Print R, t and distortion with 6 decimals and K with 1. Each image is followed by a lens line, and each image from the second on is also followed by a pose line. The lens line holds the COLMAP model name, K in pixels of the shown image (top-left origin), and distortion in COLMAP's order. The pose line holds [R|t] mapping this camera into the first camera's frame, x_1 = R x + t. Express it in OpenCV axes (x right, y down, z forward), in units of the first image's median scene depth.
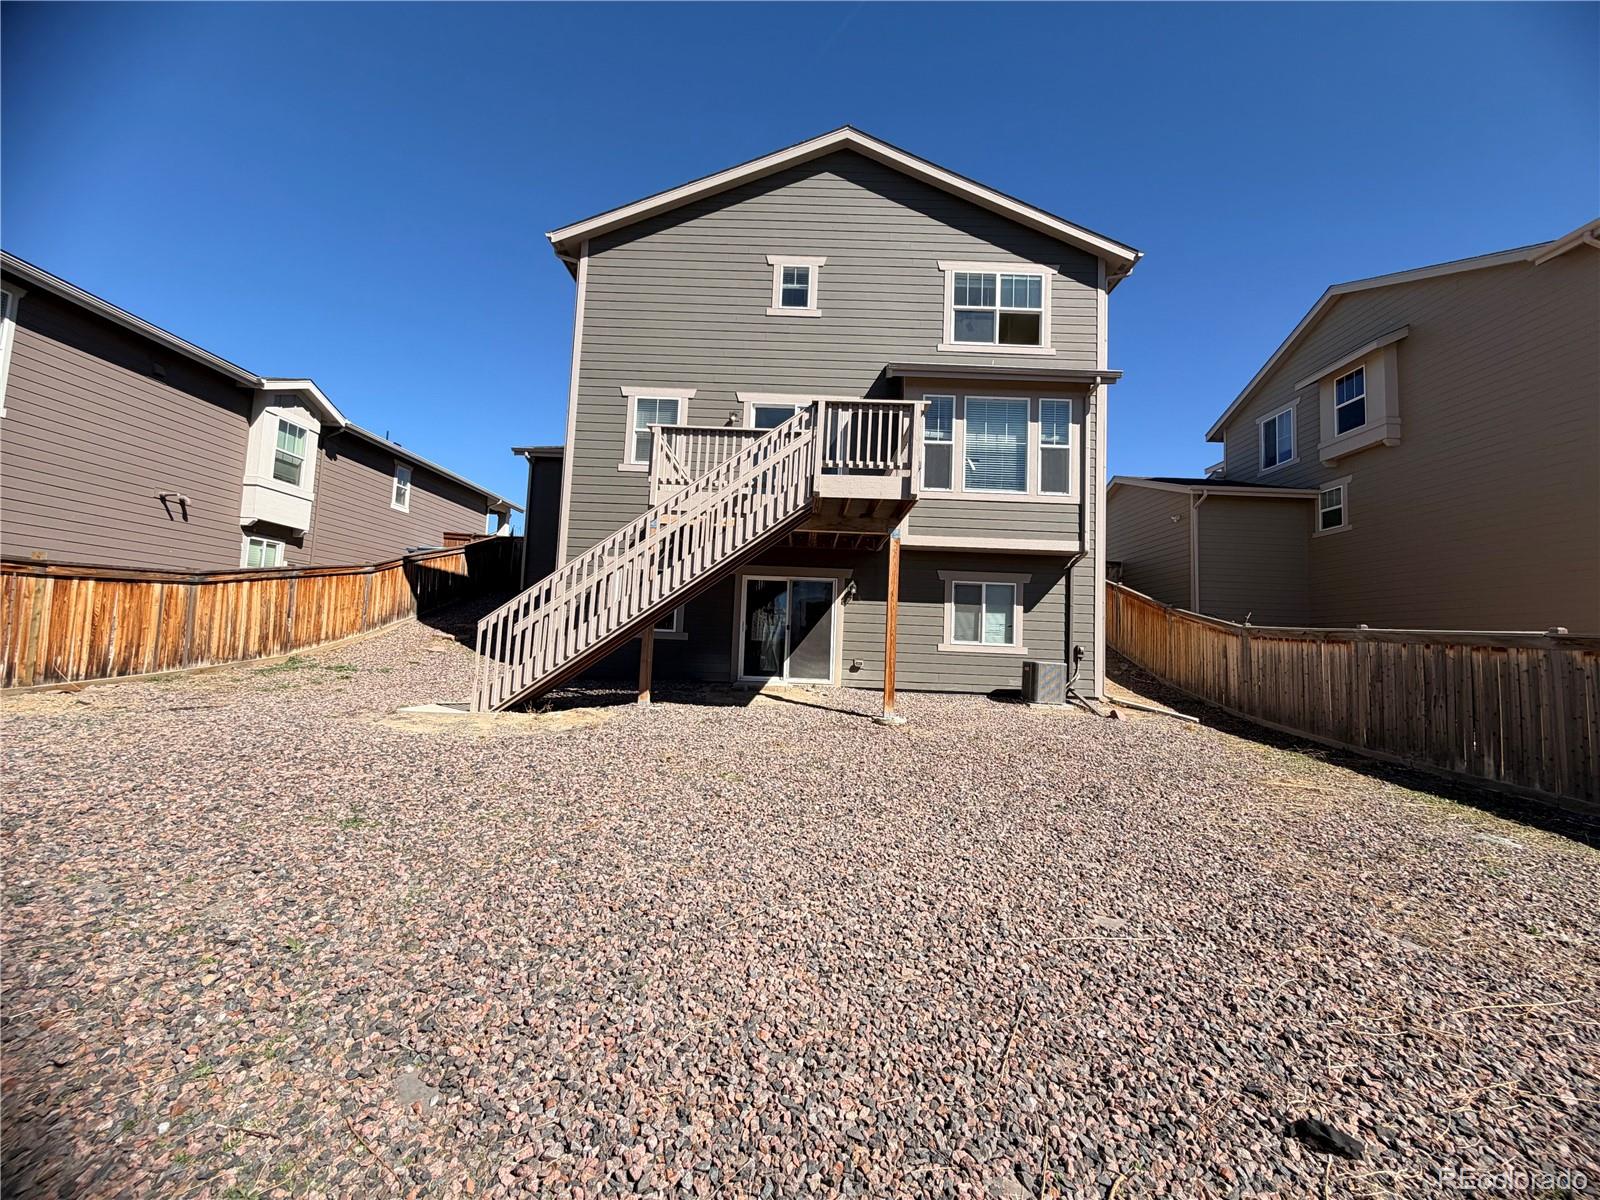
lens RADIAL K [[636.2, 0, 800.0], [0, 636.2, 600.0], [0, 0, 1]] dist [0.000183, -0.000013]
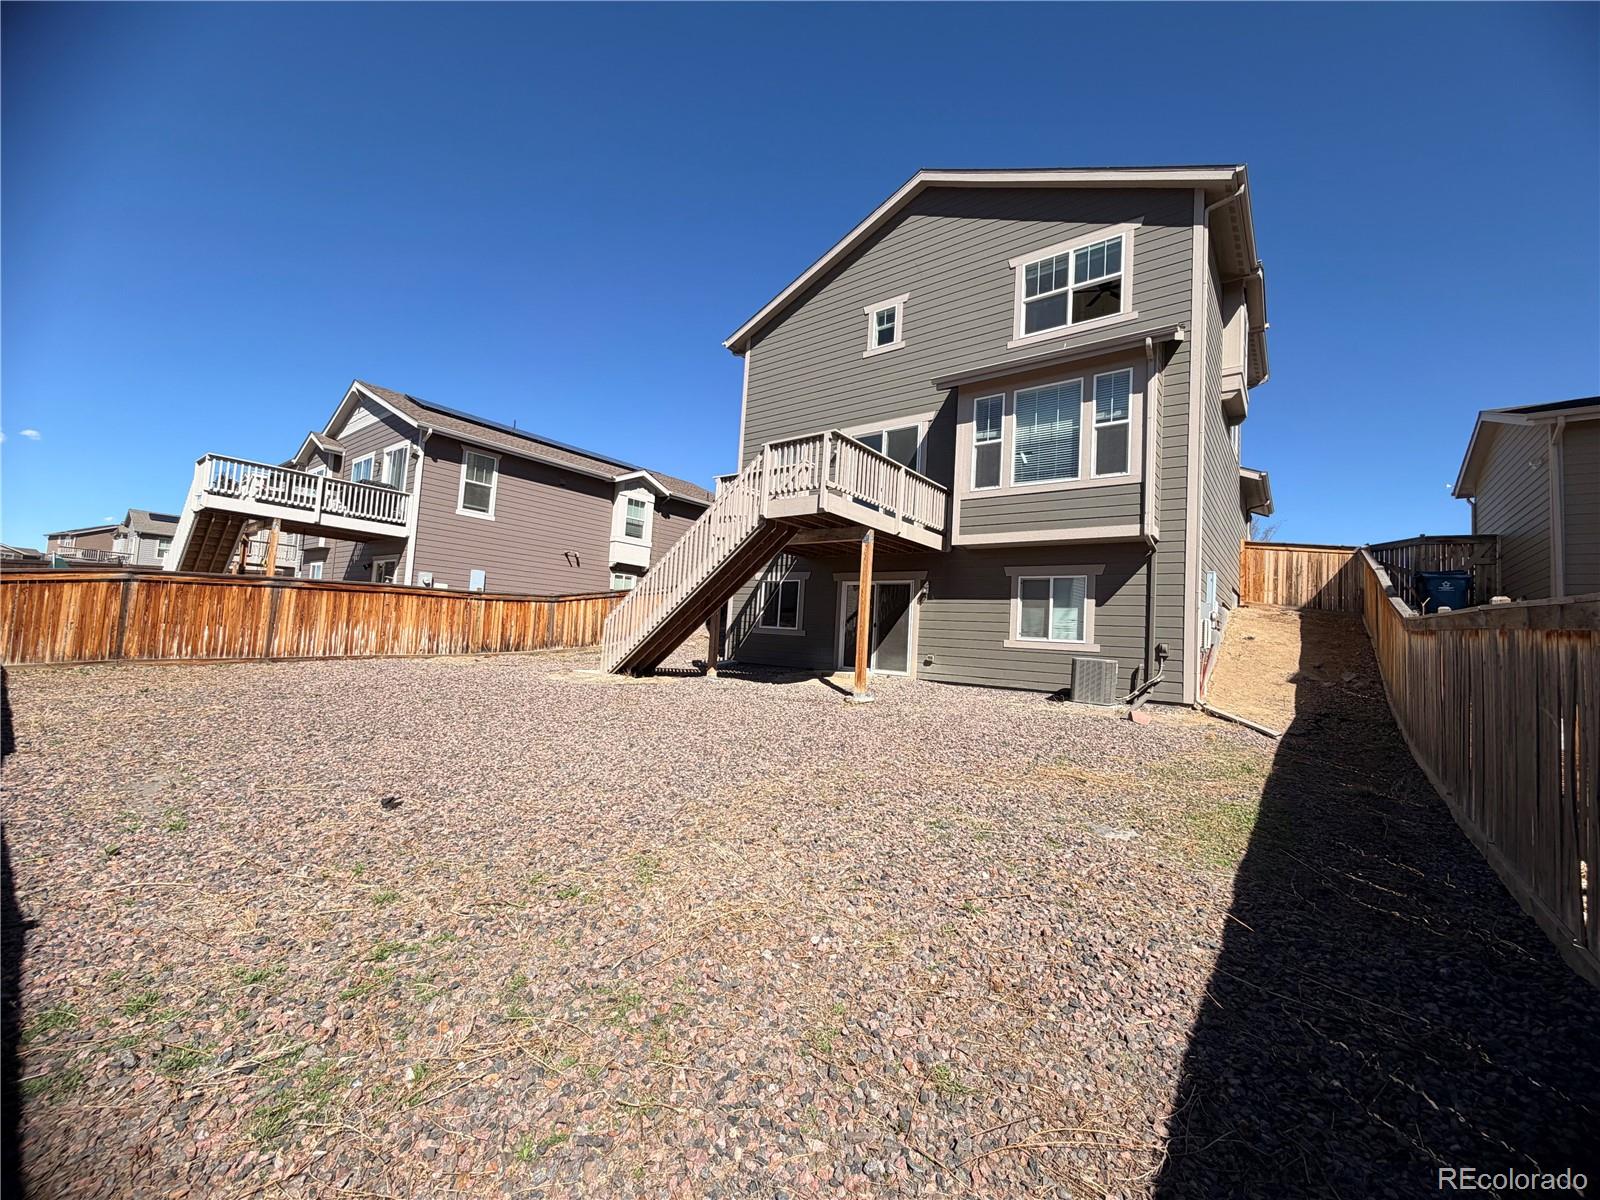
lens RADIAL K [[636.2, 0, 800.0], [0, 636.2, 600.0], [0, 0, 1]] dist [0.000183, -0.000013]
pose [[0.794927, -0.033270, -0.605792, 0.567974], [0.018918, 0.999369, -0.030062, 0.029656], [0.606409, 0.012437, 0.795055, 0.006429]]
